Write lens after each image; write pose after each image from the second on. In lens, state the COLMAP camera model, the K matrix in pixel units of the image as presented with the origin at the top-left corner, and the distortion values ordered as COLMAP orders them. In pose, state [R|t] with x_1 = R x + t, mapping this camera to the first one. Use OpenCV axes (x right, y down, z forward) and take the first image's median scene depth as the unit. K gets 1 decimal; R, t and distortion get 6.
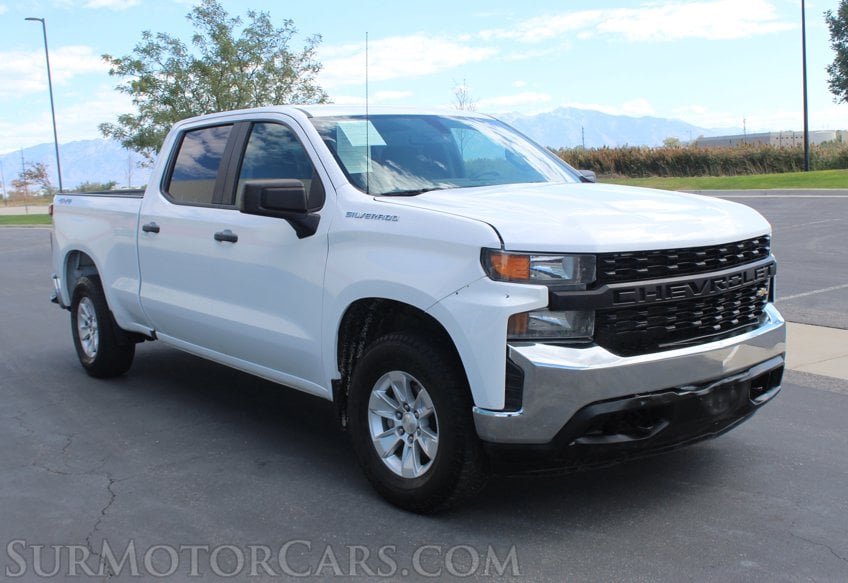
lens RADIAL K [[908.0, 0, 424.0], [0, 908.0, 291.5], [0, 0, 1]] dist [-0.067351, 0.026956]
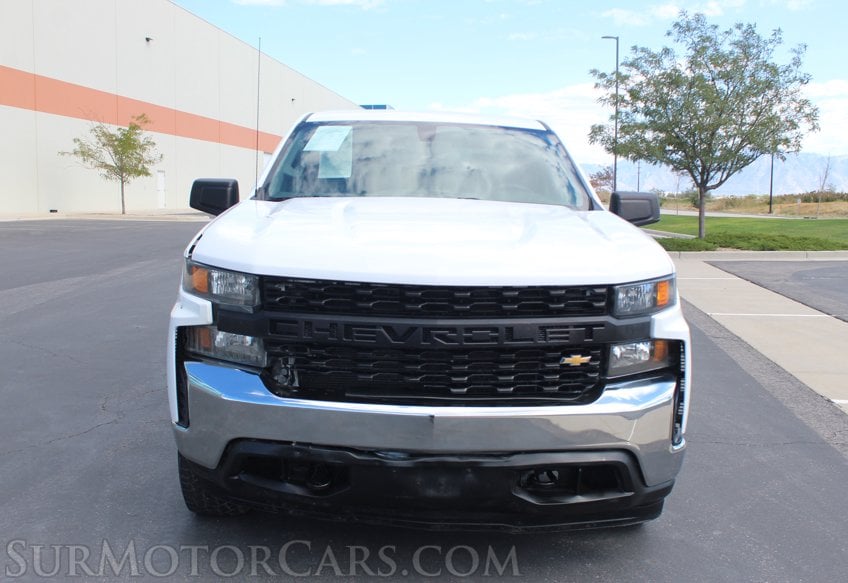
lens RADIAL K [[862.2, 0, 422.2], [0, 862.2, 281.6], [0, 0, 1]] dist [-0.057132, -0.003344]
pose [[0.789741, 0.121955, -0.601196, 0.677695], [-0.130810, 0.990978, 0.029190, -0.066558], [0.599332, 0.055590, 0.798568, 0.339082]]
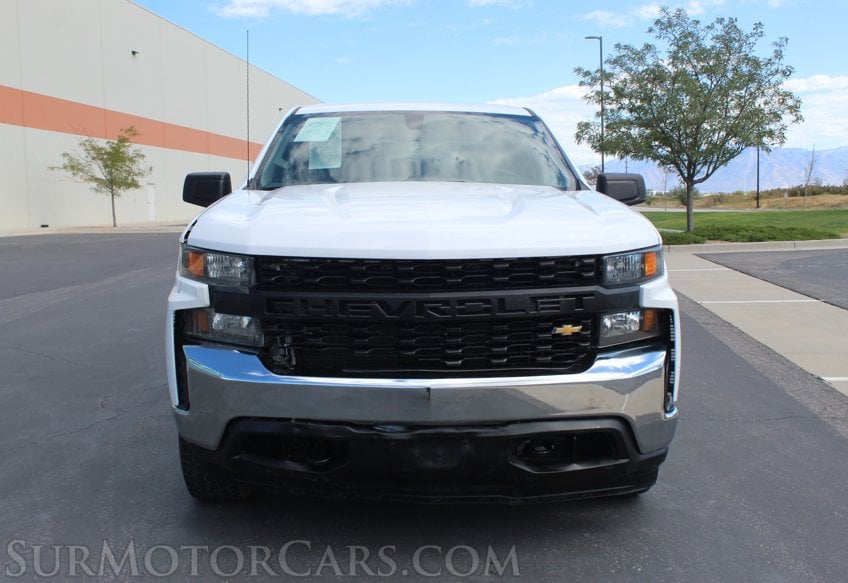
lens RADIAL K [[859.8, 0, 420.6], [0, 859.8, 280.6], [0, 0, 1]] dist [-0.063771, 0.005070]
pose [[0.797387, 0.093456, -0.596189, 0.687054], [-0.101040, 0.994665, 0.020780, -0.042439], [0.594950, 0.043669, 0.802575, 0.330614]]
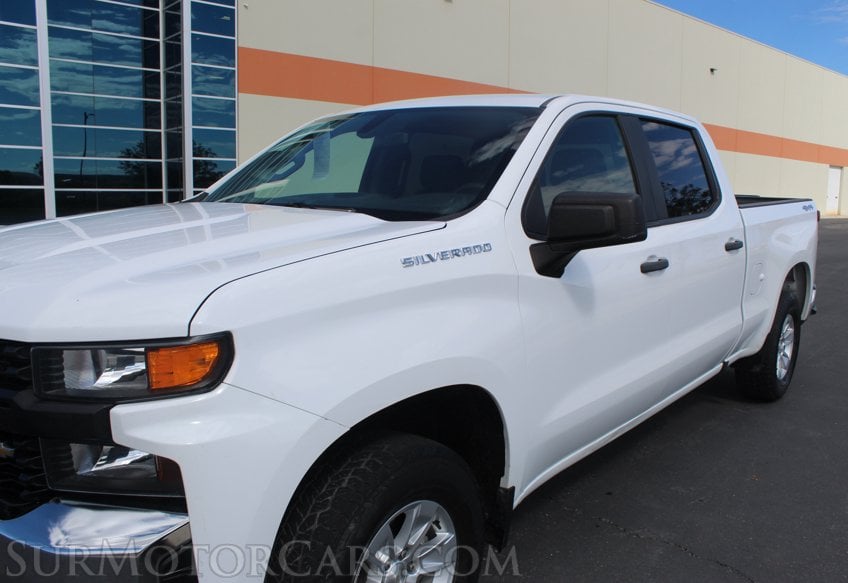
lens RADIAL K [[706.7, 0, 424.0], [0, 706.7, 291.5], [0, 0, 1]] dist [-0.144214, 0.113683]
pose [[0.181199, 0.185693, -0.965756, 0.739961], [-0.142886, 0.976563, 0.160962, -0.172445], [0.973011, 0.108827, 0.203485, 1.110224]]
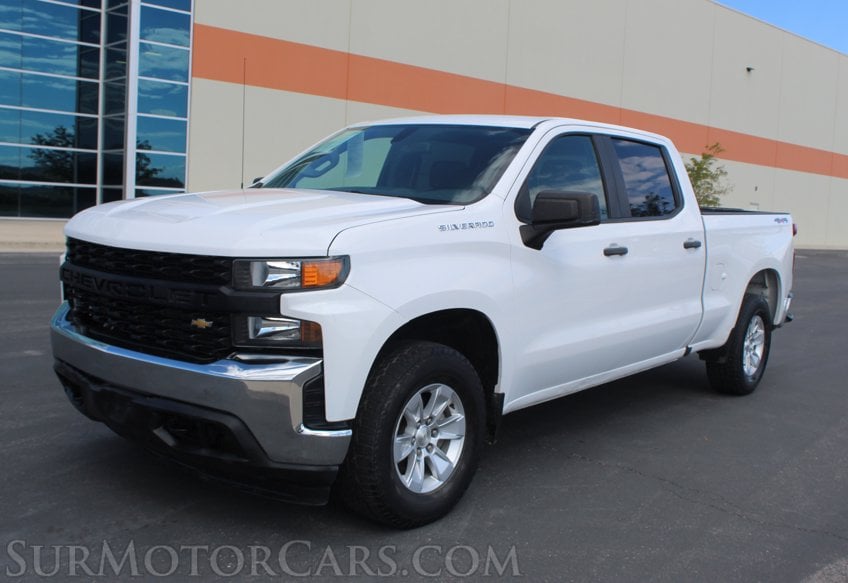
lens RADIAL K [[862.2, 0, 422.2], [0, 862.2, 281.6], [0, 0, 1]] dist [-0.057132, -0.003344]
pose [[0.205487, 0.143219, -0.968124, 1.143177], [-0.181906, 0.977585, 0.106009, -0.153134], [0.961606, 0.154324, 0.226933, 0.982583]]
